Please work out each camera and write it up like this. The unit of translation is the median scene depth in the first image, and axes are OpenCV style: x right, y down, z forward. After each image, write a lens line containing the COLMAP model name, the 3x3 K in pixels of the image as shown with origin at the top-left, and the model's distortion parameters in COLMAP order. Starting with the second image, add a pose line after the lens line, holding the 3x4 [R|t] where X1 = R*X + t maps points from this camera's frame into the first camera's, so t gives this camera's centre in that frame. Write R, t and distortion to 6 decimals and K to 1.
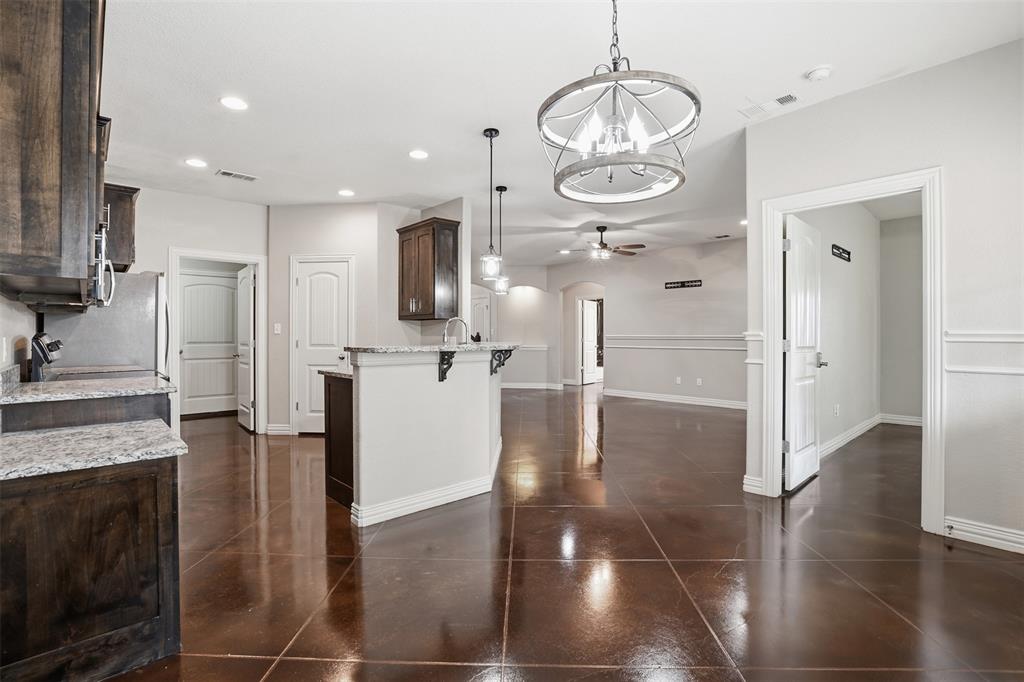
lens RADIAL K [[489.6, 0, 516.0], [0, 489.6, 337.1], [0, 0, 1]] dist [-0.005132, -0.000156]
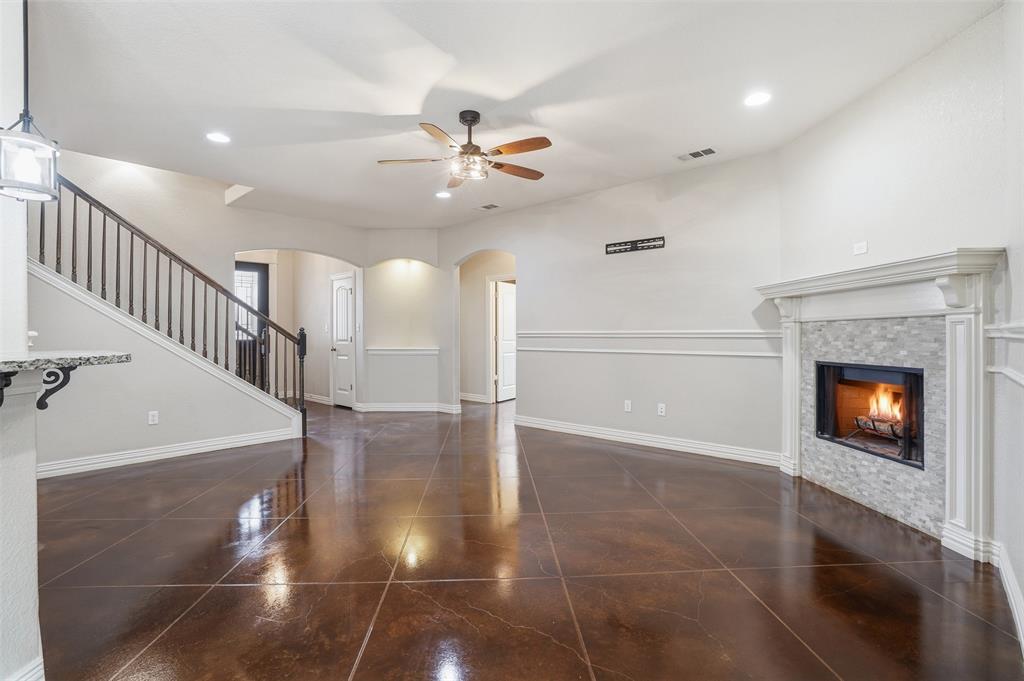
lens RADIAL K [[489.6, 0, 509.0], [0, 489.6, 338.8], [0, 0, 1]] dist [-0.005132, -0.000156]
pose [[0.997953, -0.008790, 0.063337, 0.138540], [0.008014, 0.999890, 0.012490, -0.002309], [-0.063440, -0.011957, 0.997914, 0.380775]]
